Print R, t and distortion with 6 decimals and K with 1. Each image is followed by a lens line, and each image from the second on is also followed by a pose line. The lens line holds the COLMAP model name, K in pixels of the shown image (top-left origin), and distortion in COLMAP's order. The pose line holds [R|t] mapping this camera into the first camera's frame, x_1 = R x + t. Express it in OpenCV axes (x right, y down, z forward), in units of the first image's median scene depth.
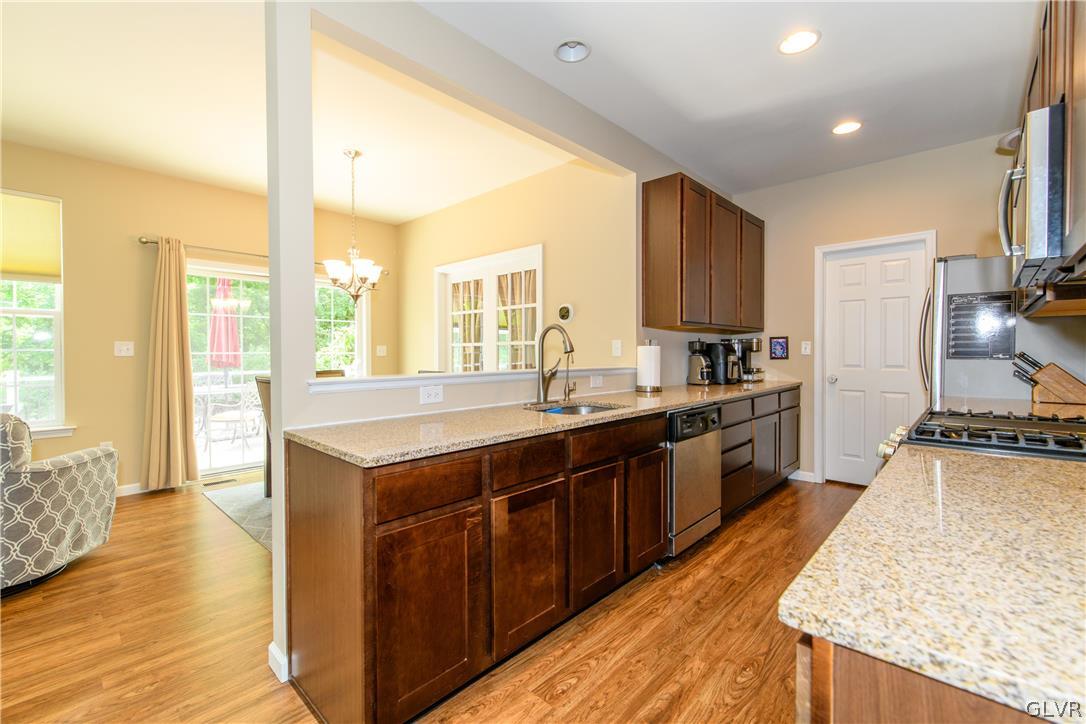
lens RADIAL K [[466.6, 0, 536.8], [0, 466.6, 356.9], [0, 0, 1]] dist [0.003102, -0.000655]
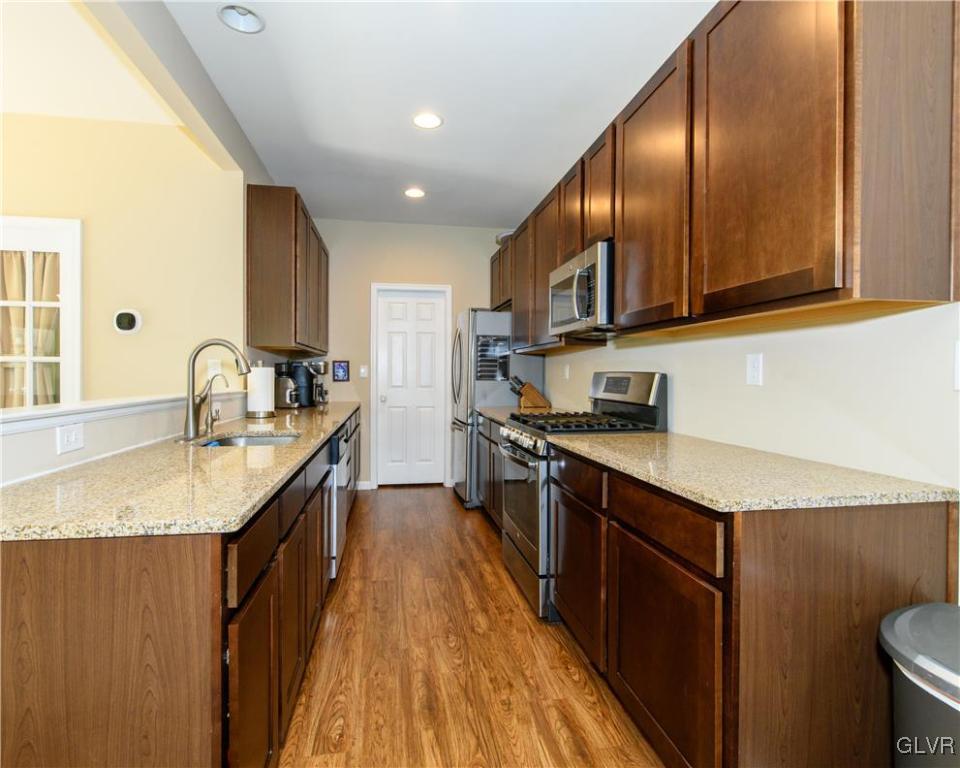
lens RADIAL K [[493.8, 0, 474.2], [0, 493.8, 379.4], [0, 0, 1]] dist [0.003407, -0.001266]
pose [[0.607162, -0.002443, 0.794575, -0.382242], [0.003236, 0.999995, 0.000602, 0.001383], [-0.794572, 0.002206, 0.607166, 0.122526]]
